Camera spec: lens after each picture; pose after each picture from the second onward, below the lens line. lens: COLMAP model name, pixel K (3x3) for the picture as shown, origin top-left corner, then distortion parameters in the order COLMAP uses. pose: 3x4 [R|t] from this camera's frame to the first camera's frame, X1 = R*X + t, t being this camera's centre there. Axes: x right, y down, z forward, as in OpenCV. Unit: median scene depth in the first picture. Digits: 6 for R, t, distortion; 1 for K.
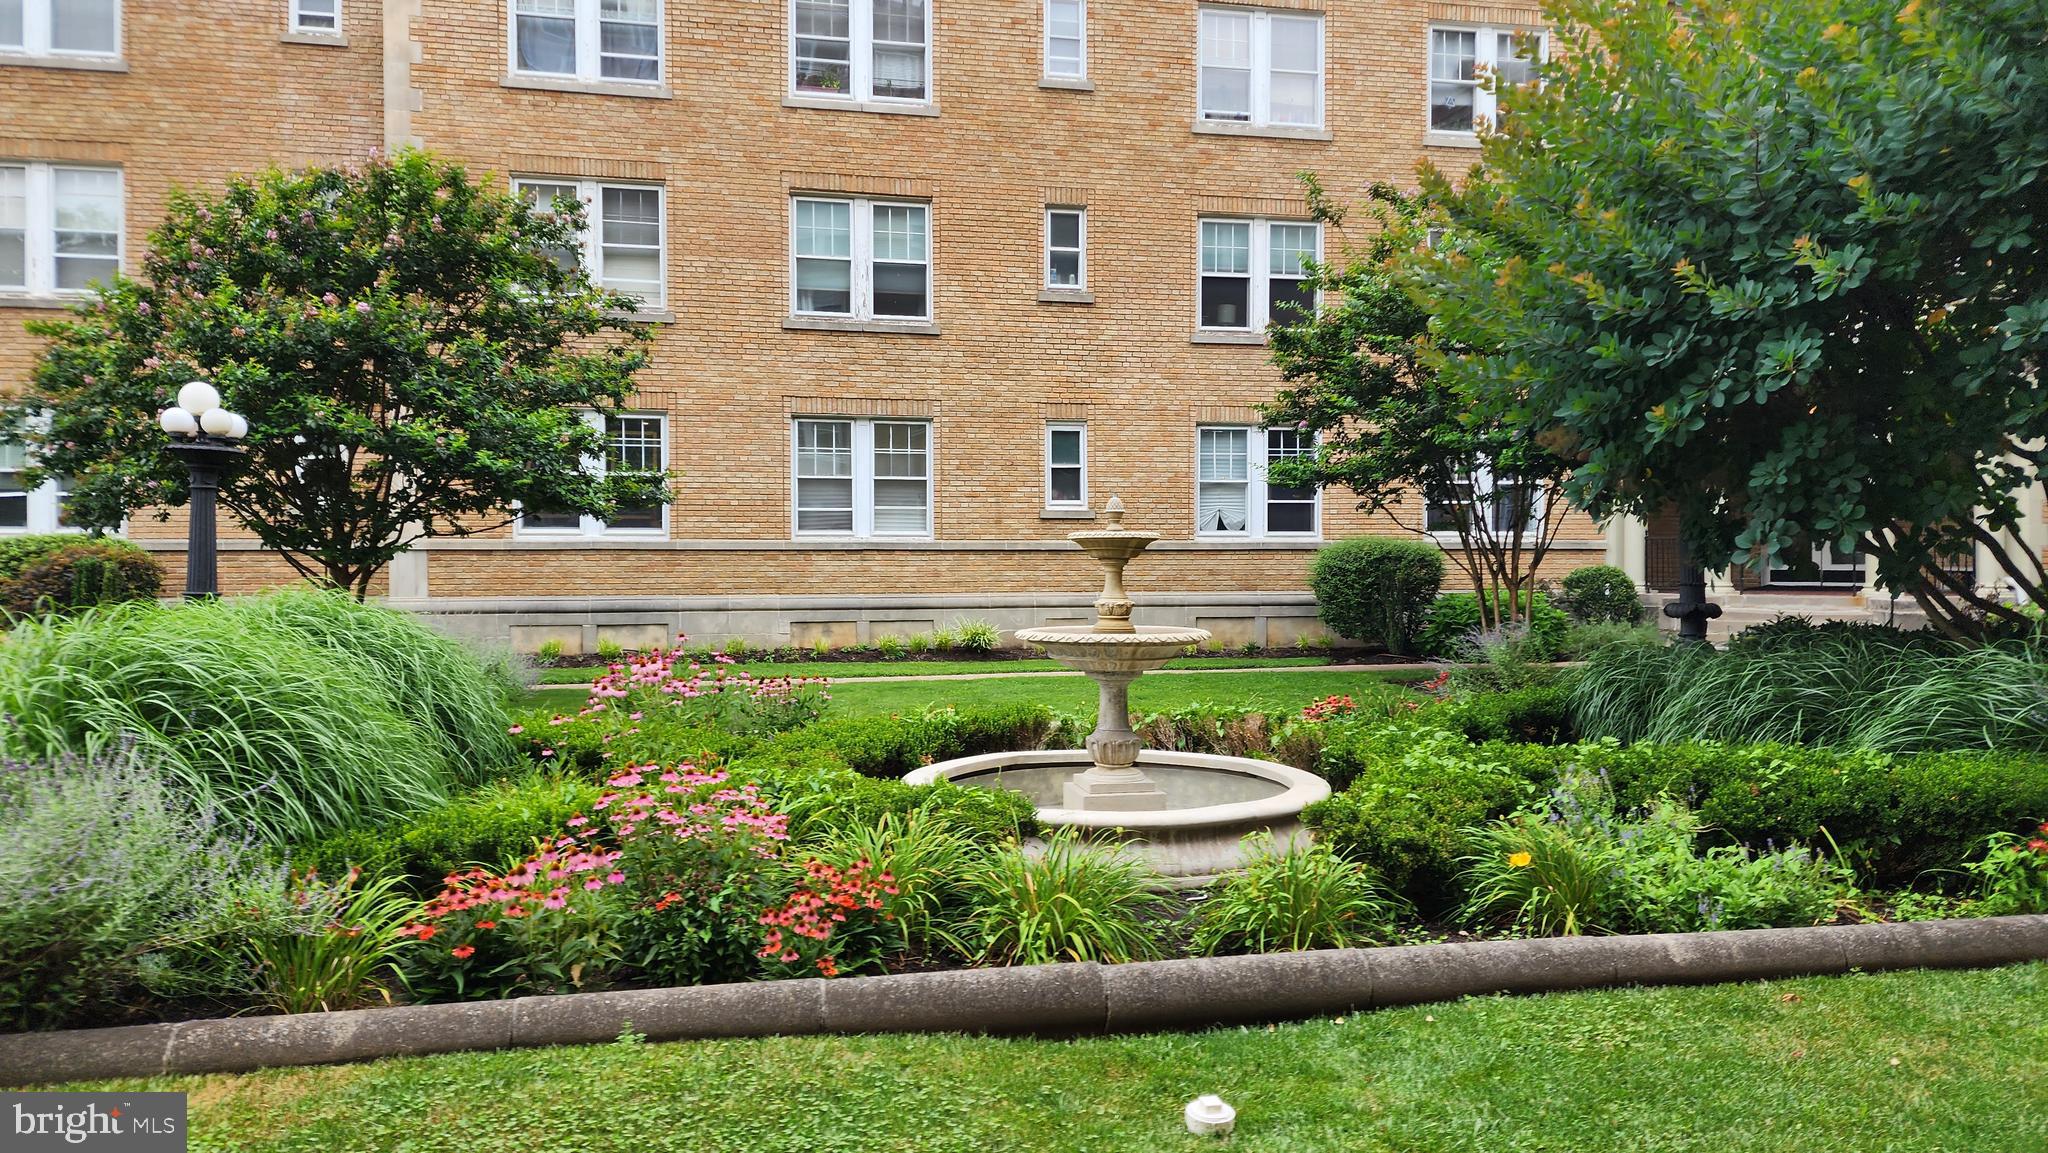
lens RADIAL K [[1356.7, 0, 1010.7], [0, 1356.7, 575.2], [0, 0, 1]] dist [0.075253, -0.076720]
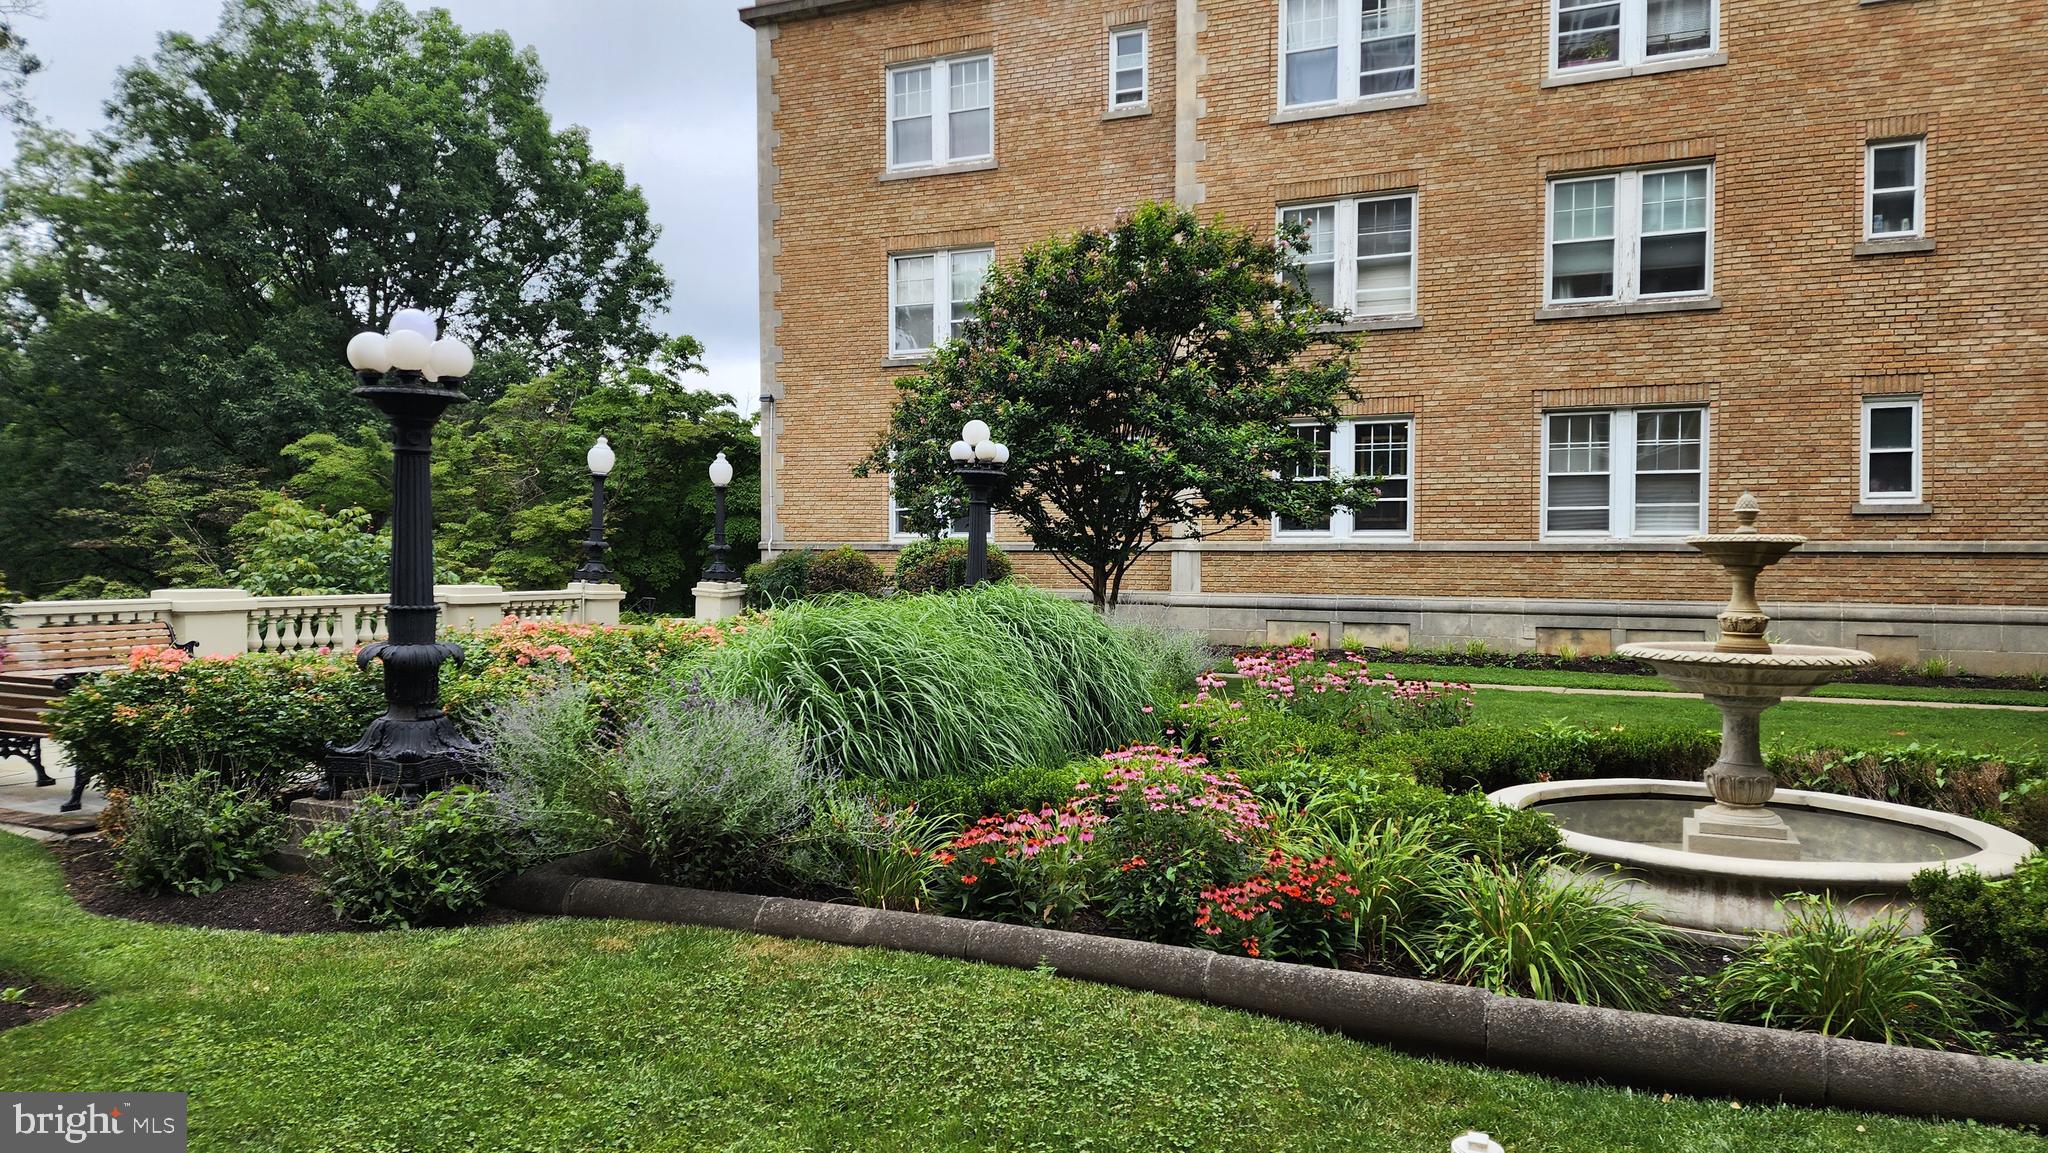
lens RADIAL K [[1356.7, 0, 1036.7], [0, 1356.7, 585.4], [0, 0, 1]] dist [0.075253, -0.076720]
pose [[0.816018, 0.018104, -0.577743, 0.144373], [-0.012685, 0.999830, 0.013414, -0.004091], [0.577887, -0.003618, 0.816108, 0.011694]]
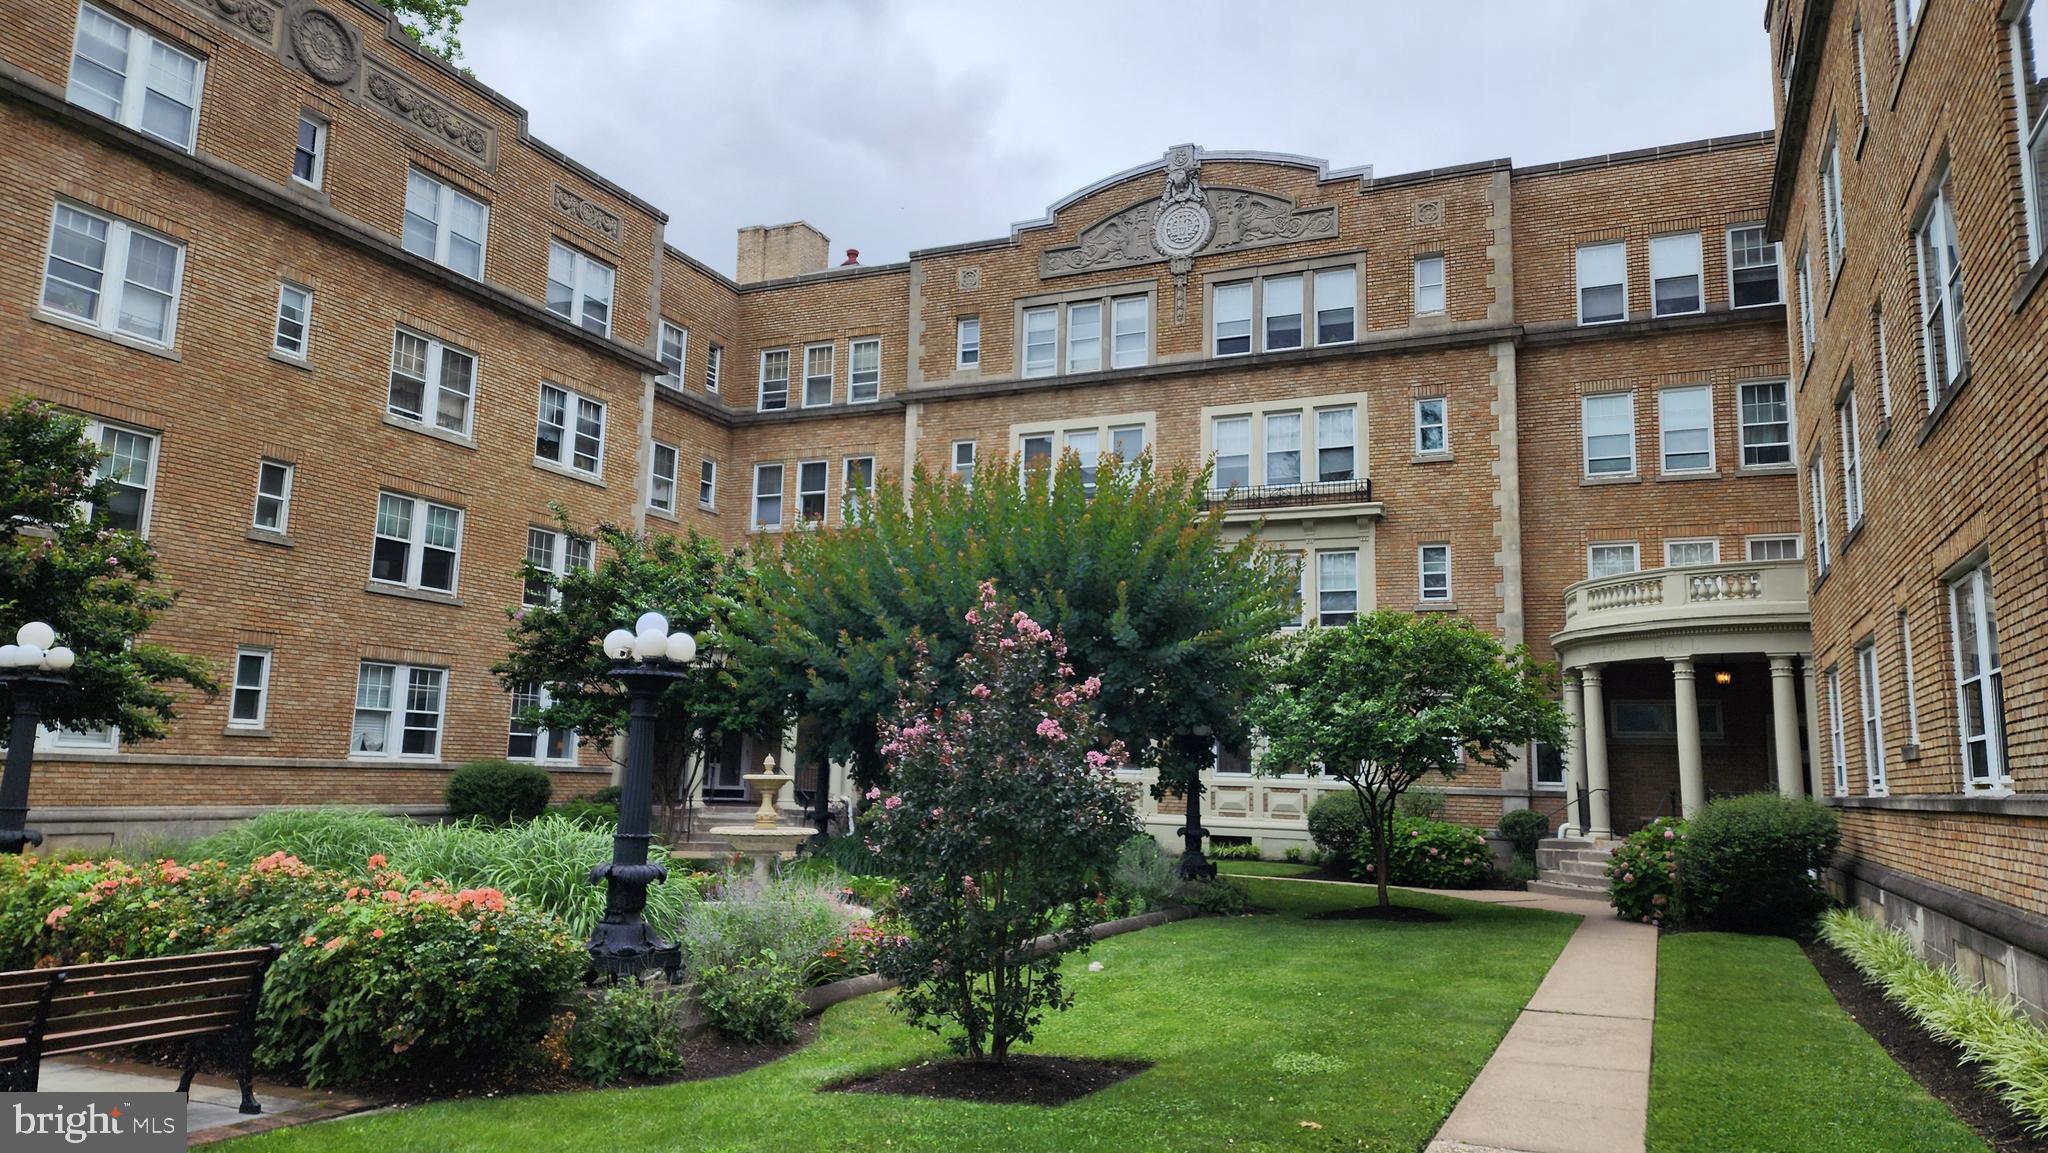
lens RADIAL K [[1356.7, 0, 1013.4], [0, 1356.7, 558.2], [0, 0, 1]] dist [0.075253, -0.076720]
pose [[0.585938, 0.147172, 0.796880, -0.699107], [-0.017031, 0.985389, -0.169465, -0.007375], [-0.810177, 0.085724, 0.579883, -0.221425]]
